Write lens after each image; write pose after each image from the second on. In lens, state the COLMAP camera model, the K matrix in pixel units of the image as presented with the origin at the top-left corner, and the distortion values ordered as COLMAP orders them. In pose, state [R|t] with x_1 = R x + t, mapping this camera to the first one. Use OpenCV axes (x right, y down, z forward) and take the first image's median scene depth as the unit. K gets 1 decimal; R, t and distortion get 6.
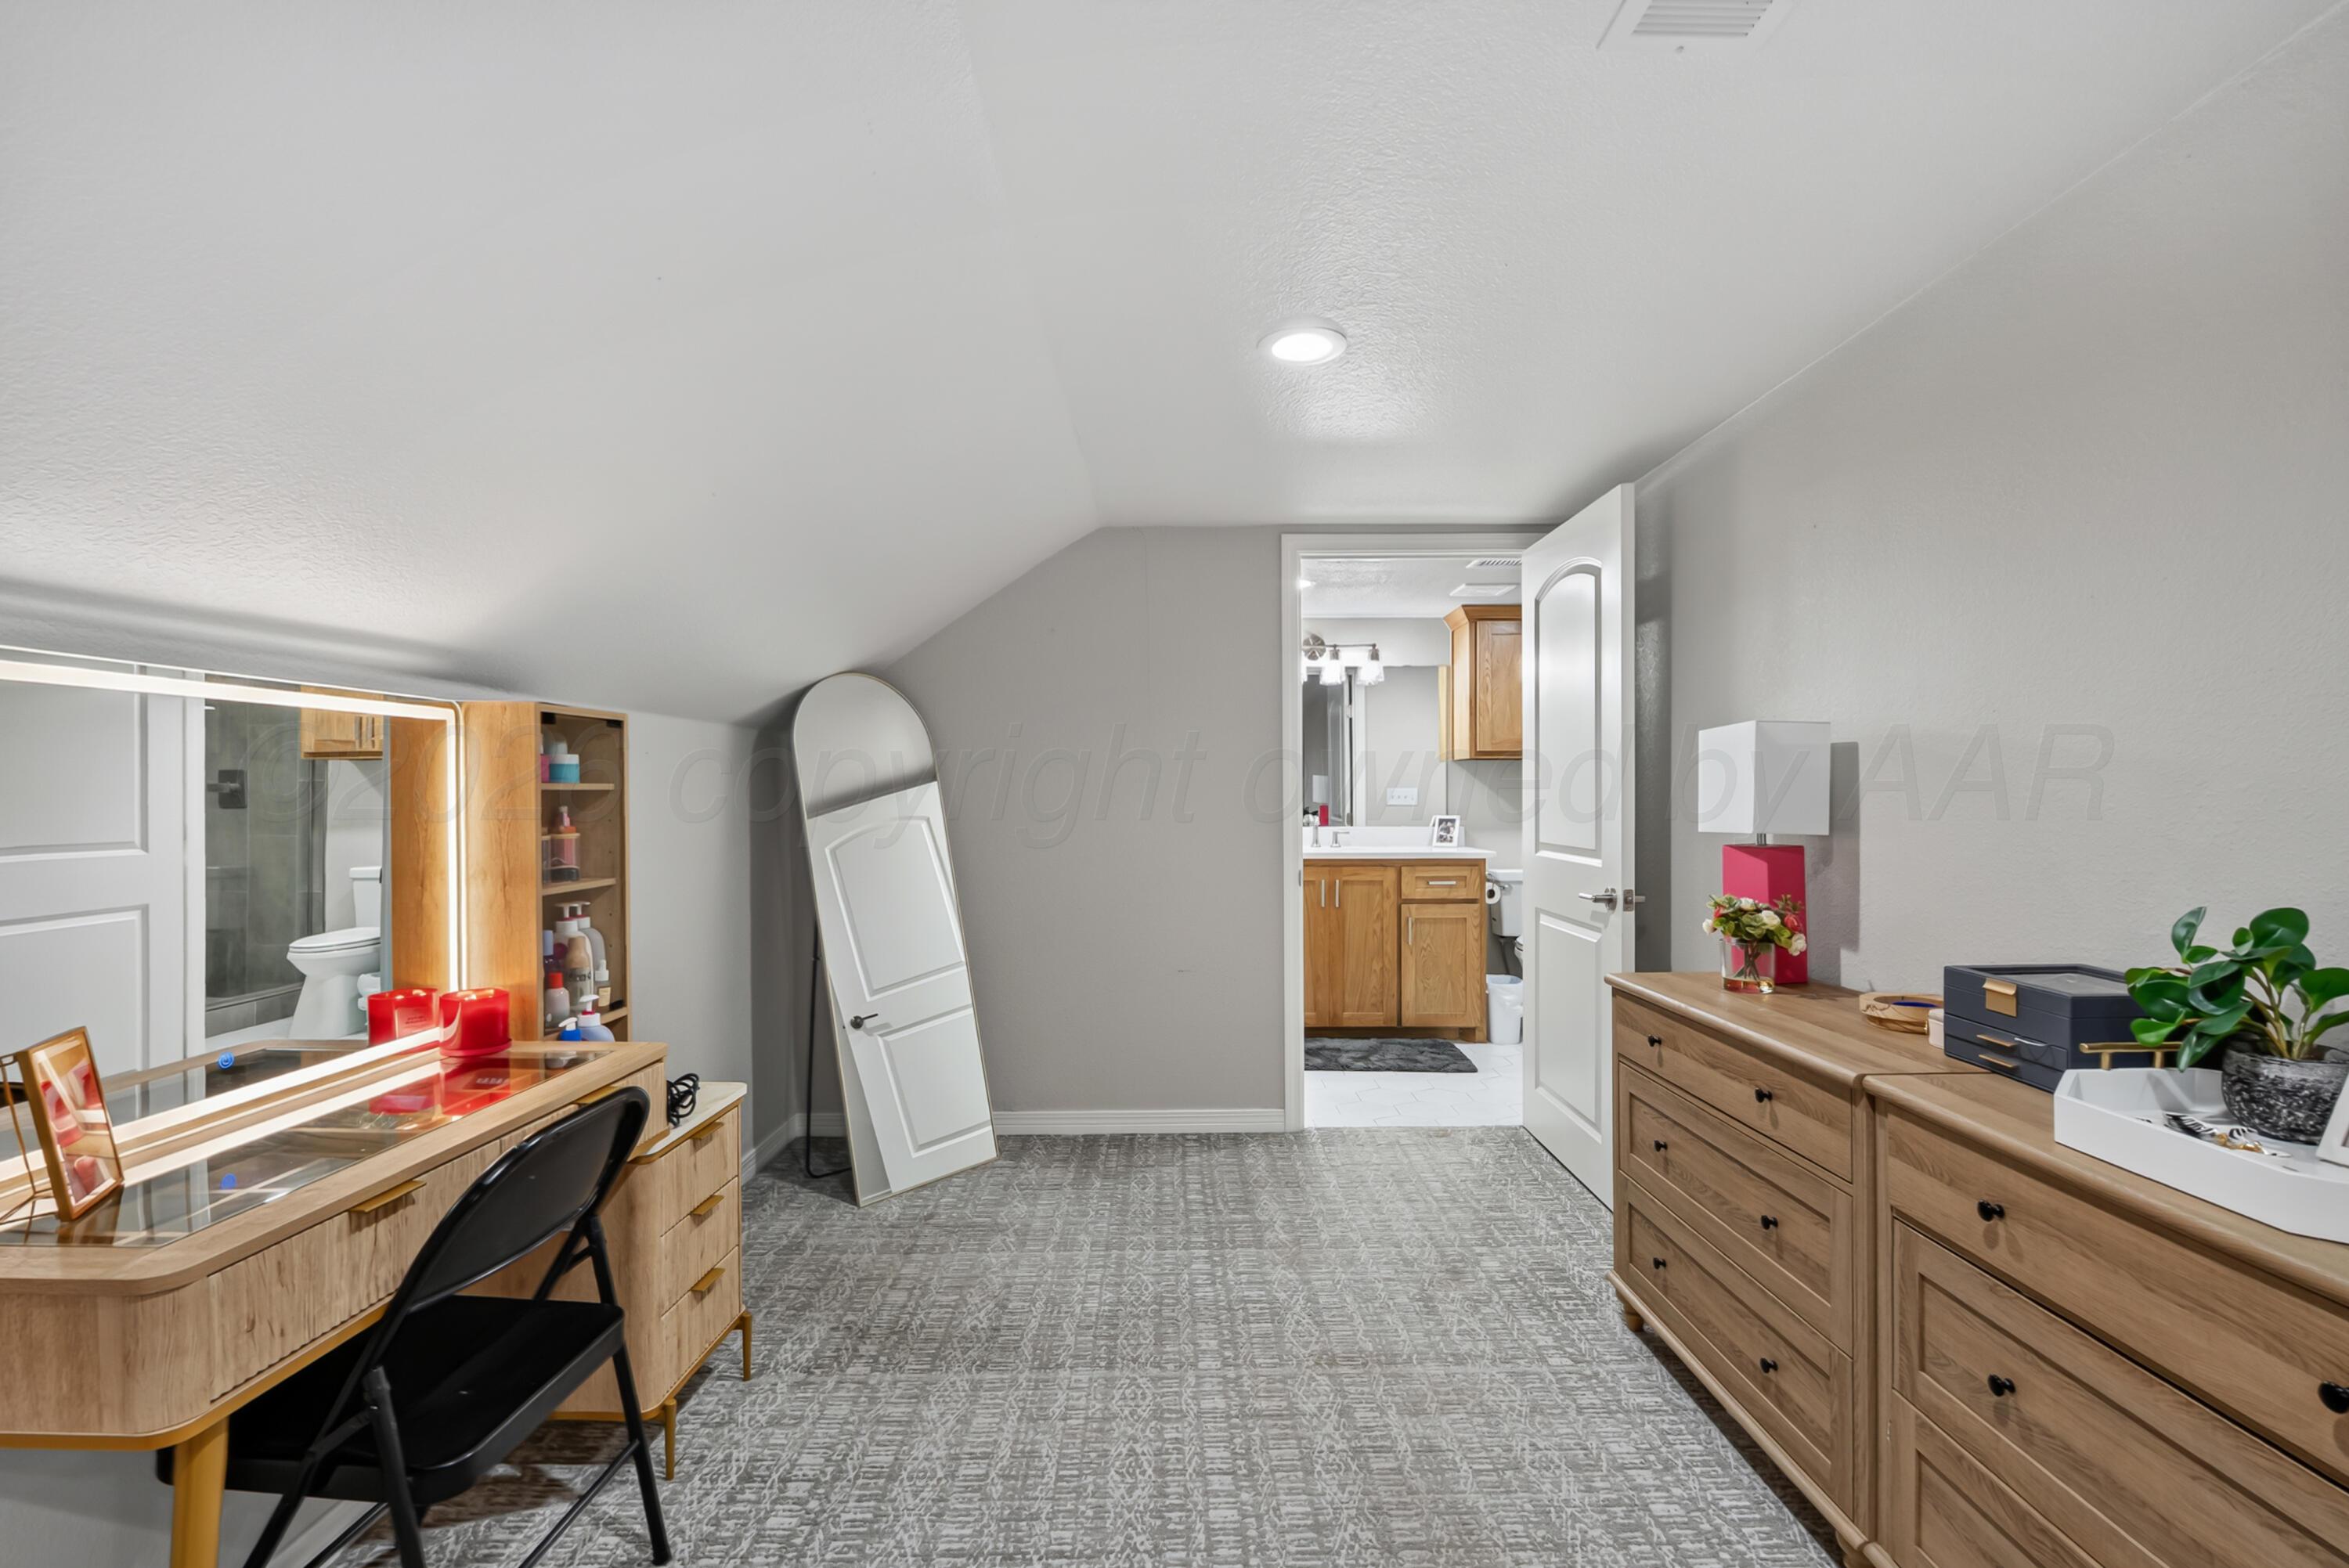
lens RADIAL K [[1054.4, 0, 1174.5], [0, 1054.4, 784.0], [0, 0, 1]] dist [-0.001083, 0.000395]
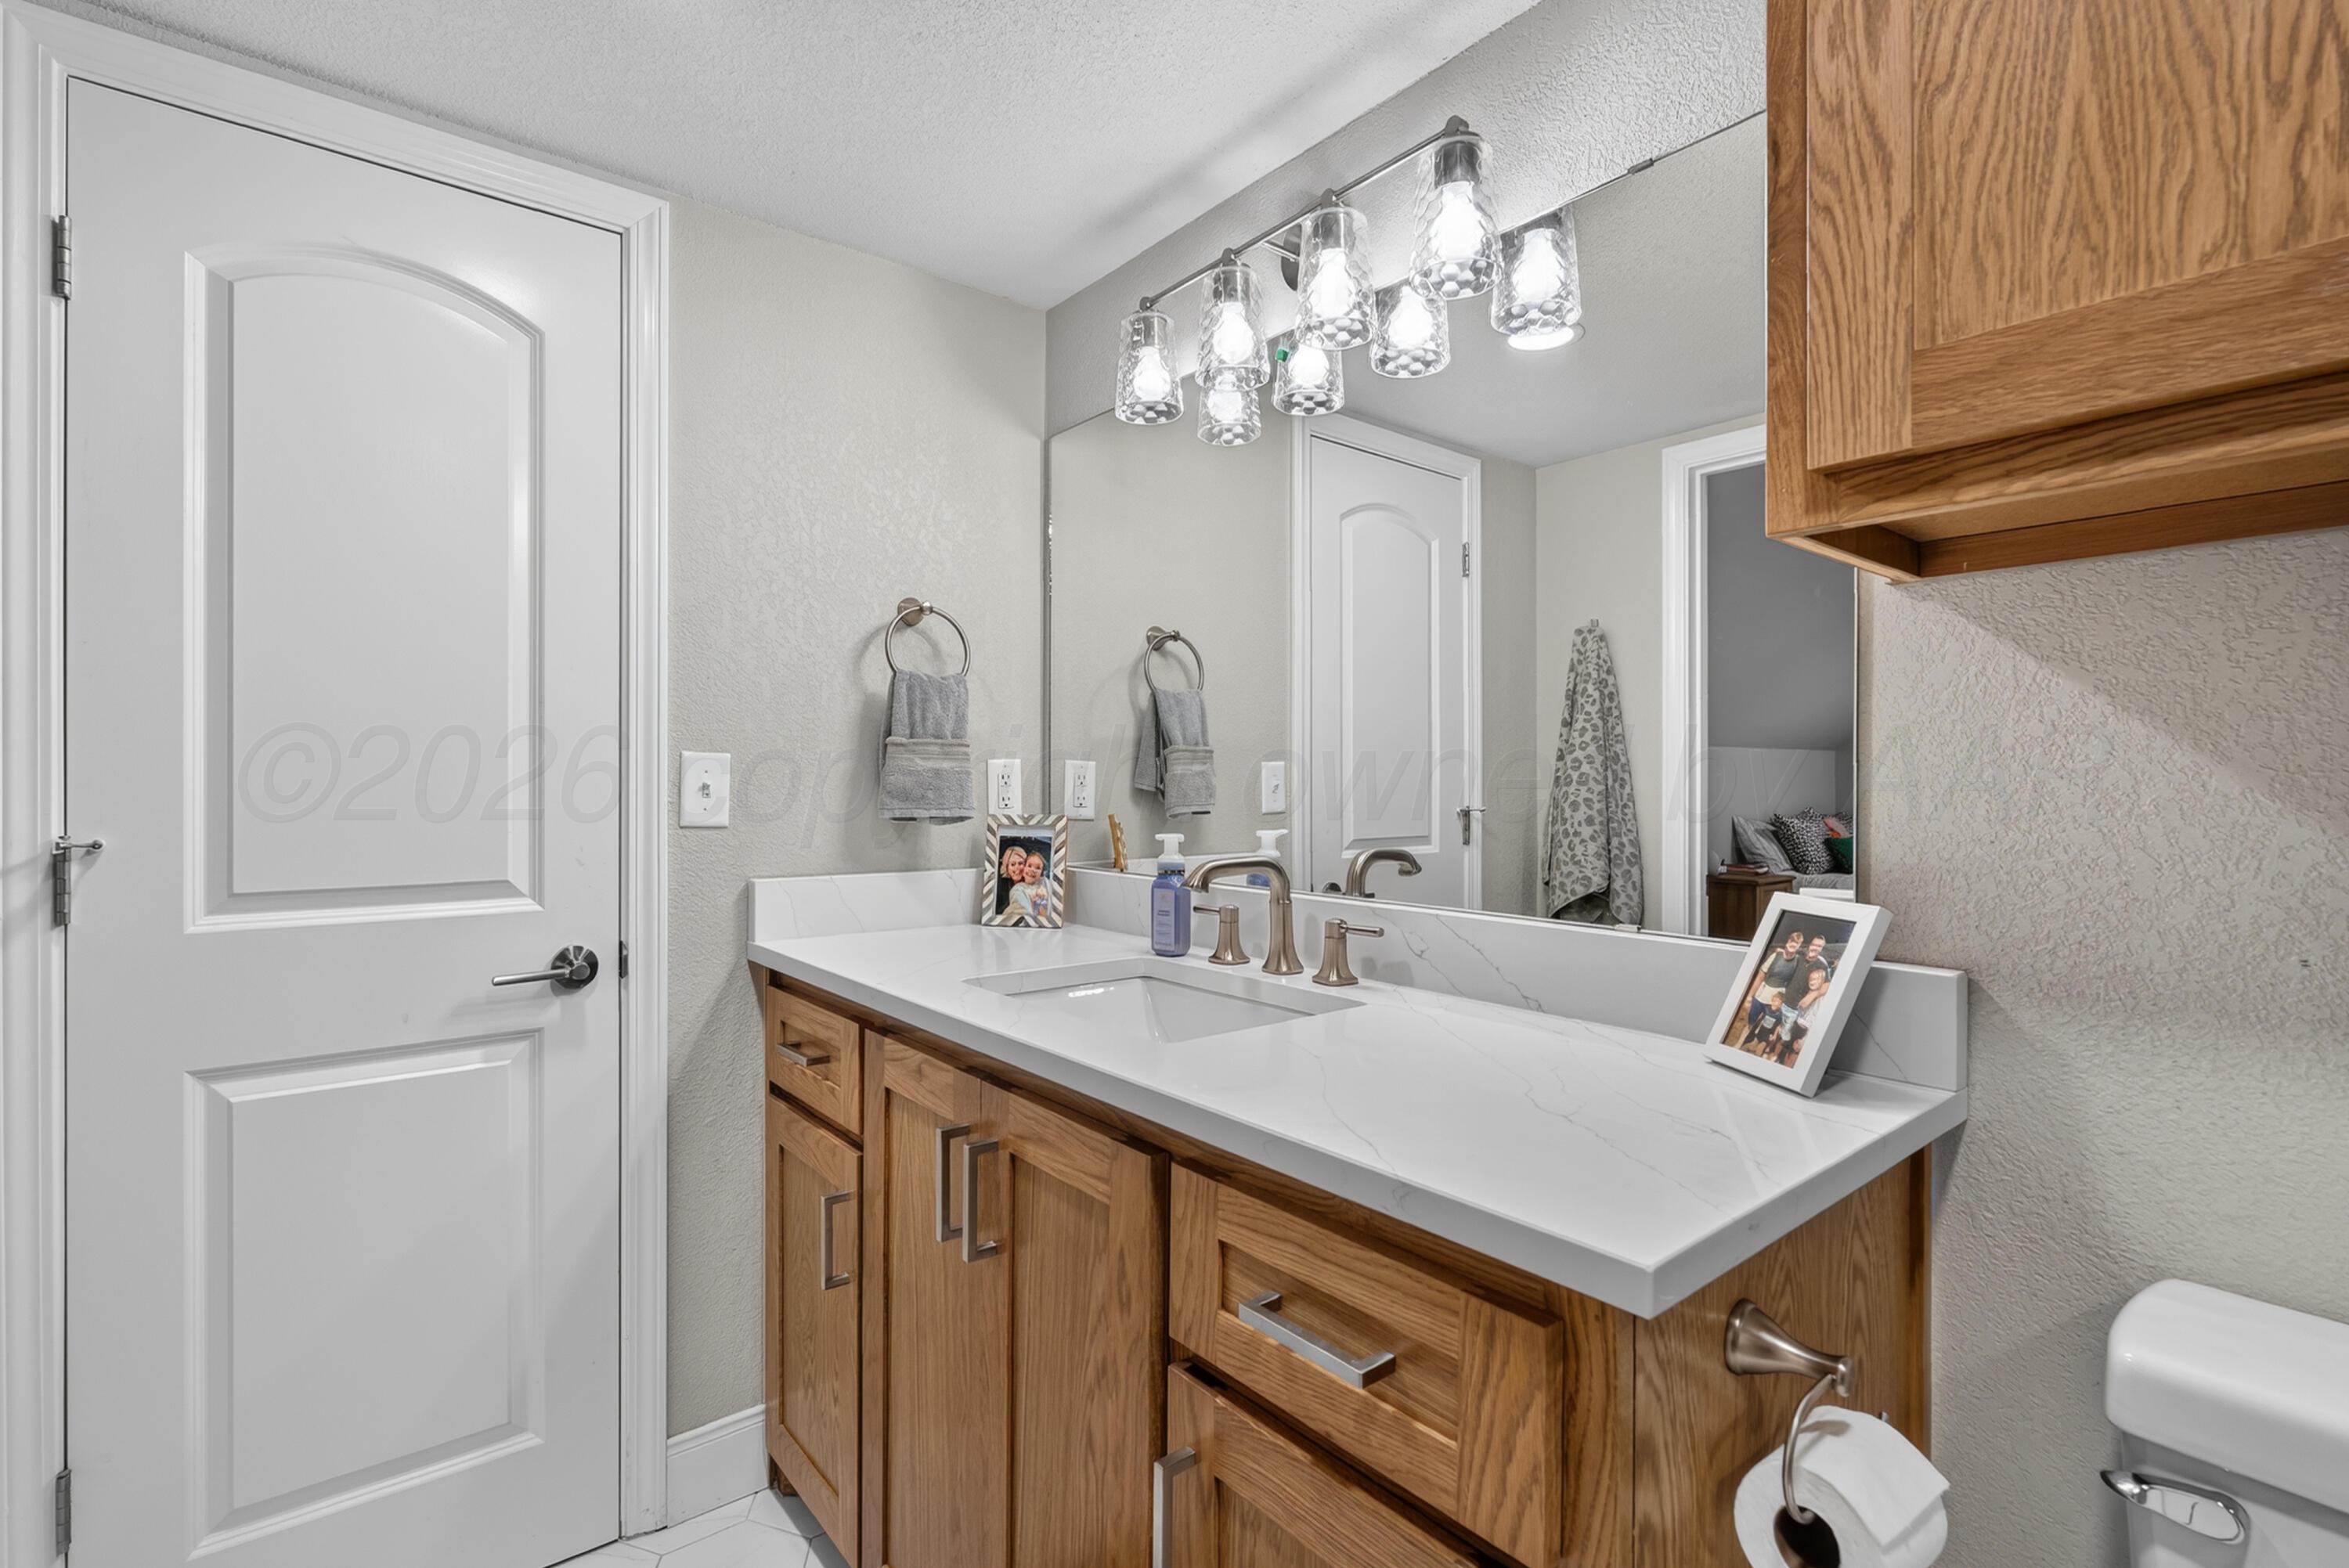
lens RADIAL K [[1090.0, 0, 1174.5], [0, 1090.0, 784.0], [0, 0, 1]] dist [0.000685, 0.000214]
pose [[0.627714, 0.004765, -0.778430, 0.364401], [0.000774, 0.999977, 0.006746, 0.010372], [0.778444, -0.004837, 0.627696, 0.878678]]
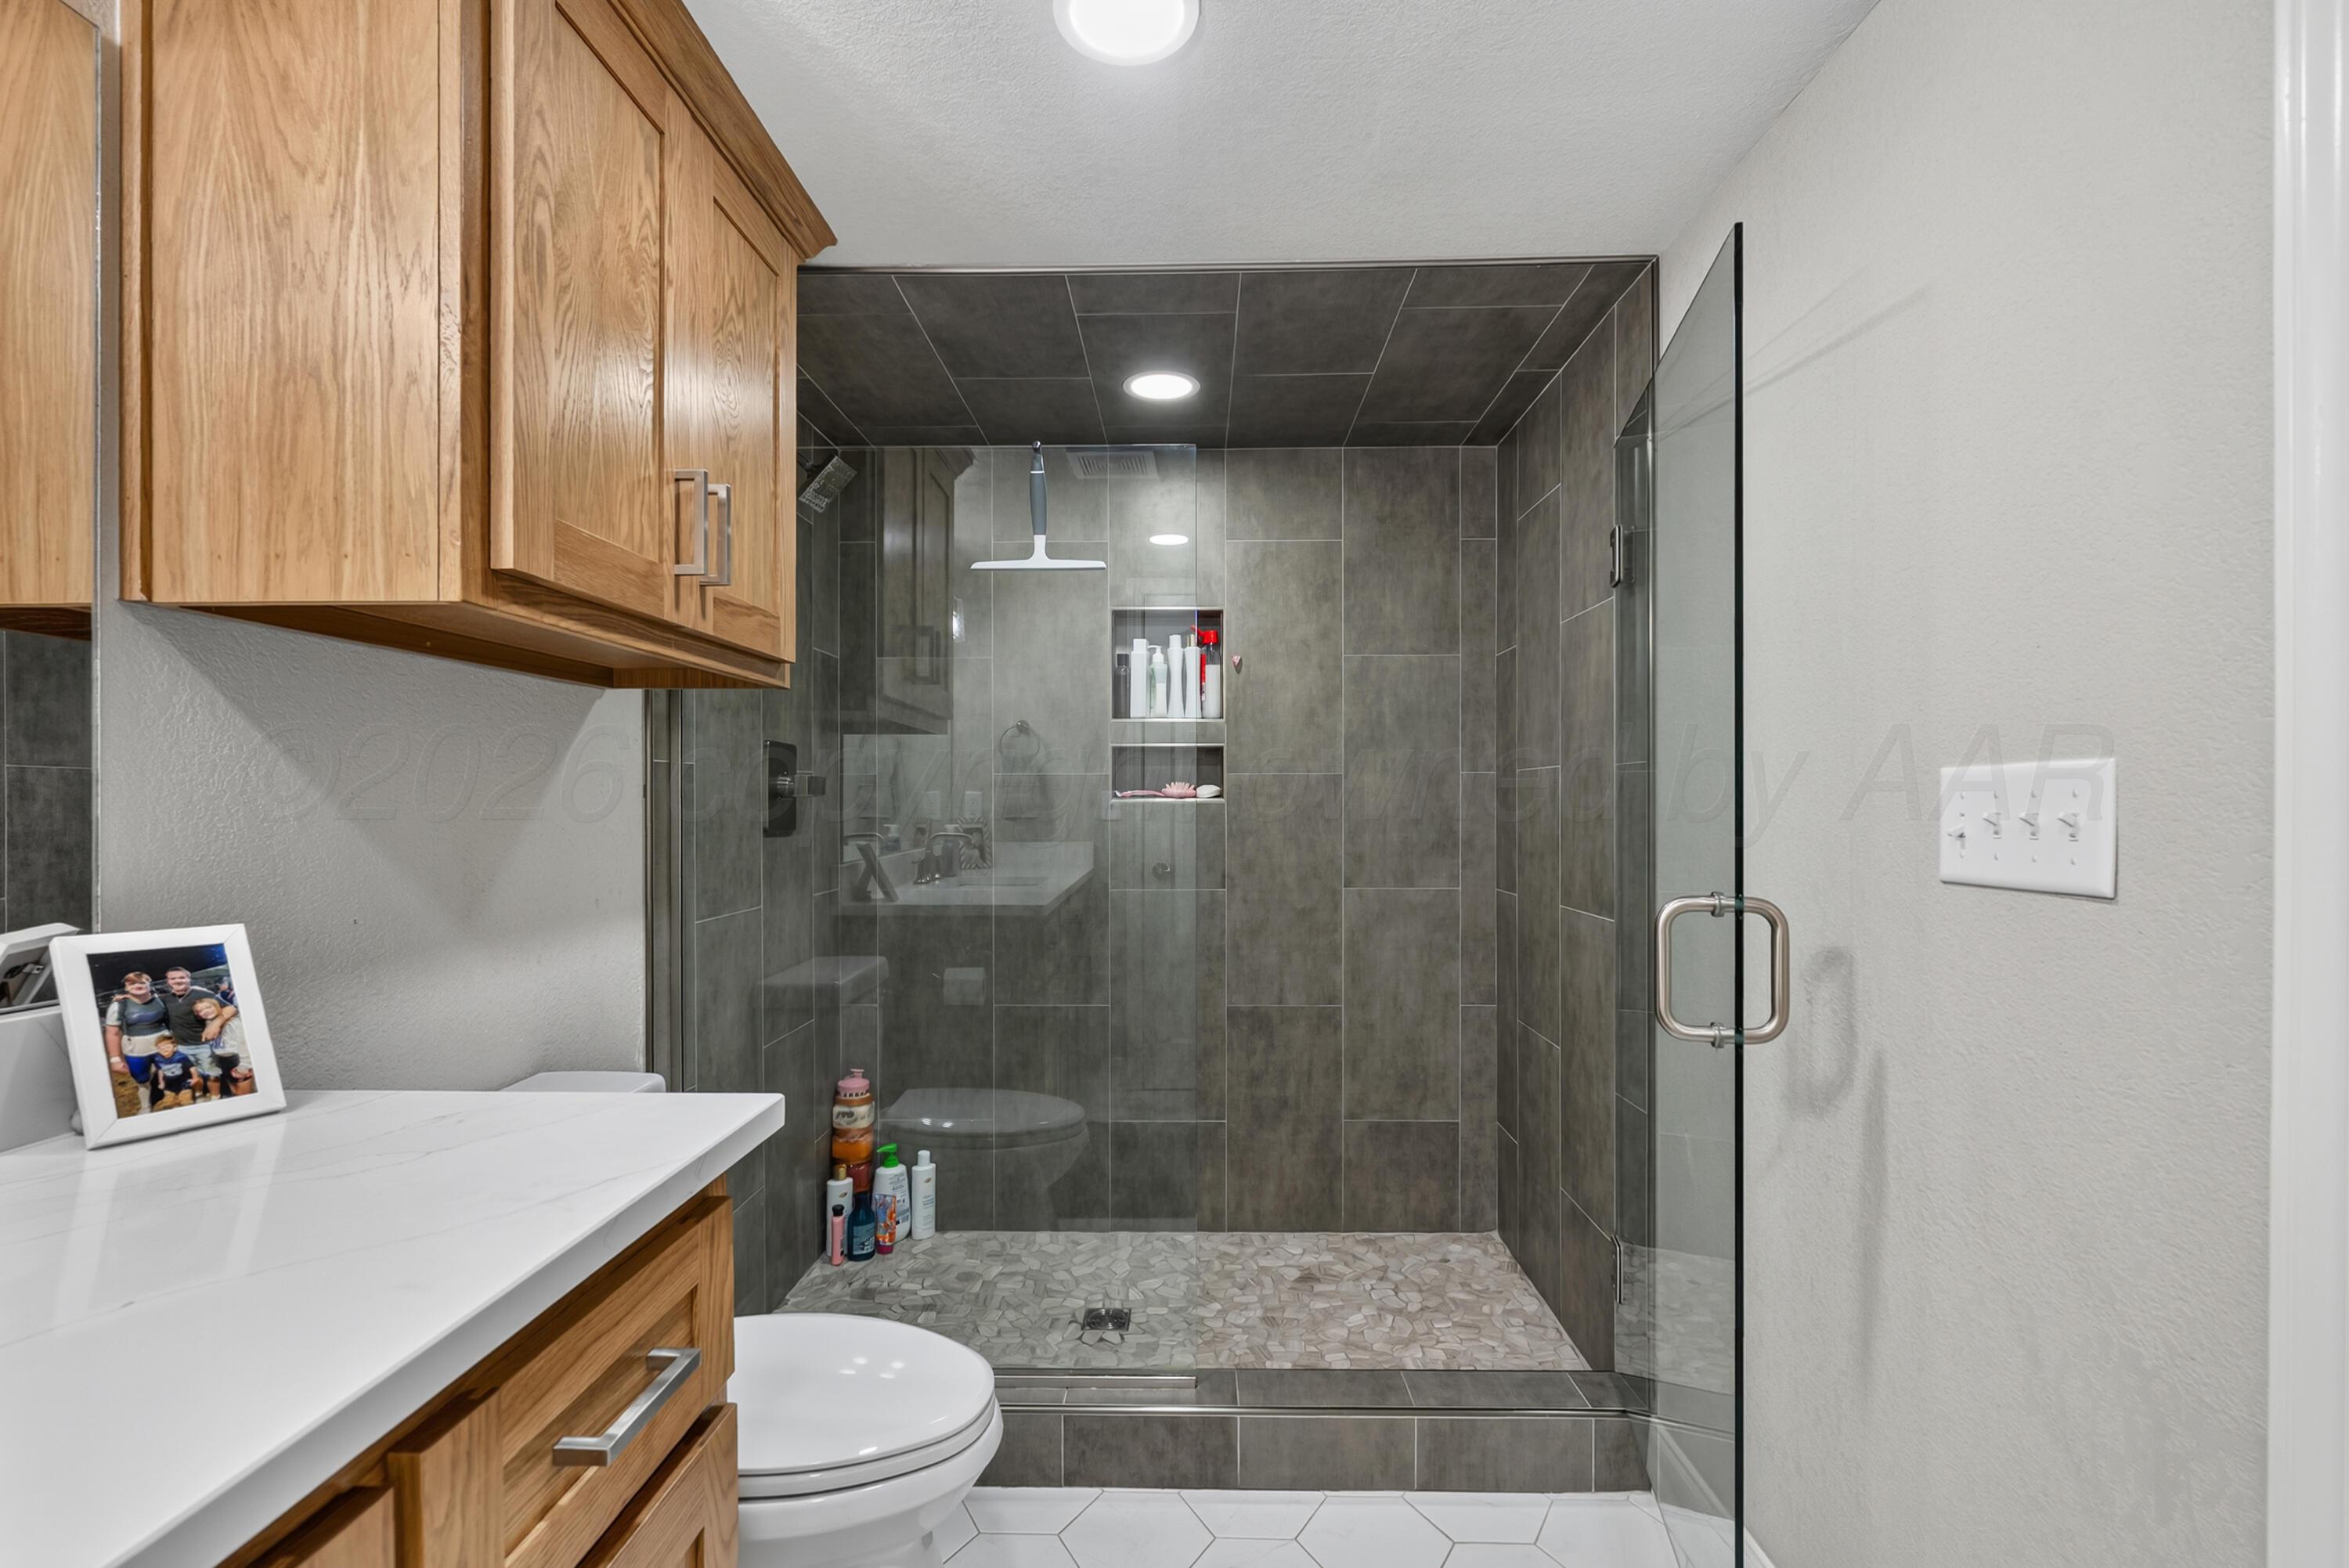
lens RADIAL K [[1073.3, 0, 1168.8], [0, 1073.3, 803.5], [0, 0, 1]] dist [-0.002930, 0.000350]
pose [[0.033024, 0.000040, 0.999455, 0.106320], [-0.006886, 0.999976, 0.000188, 0.009873], [-0.999431, -0.006888, 0.033023, 0.916715]]
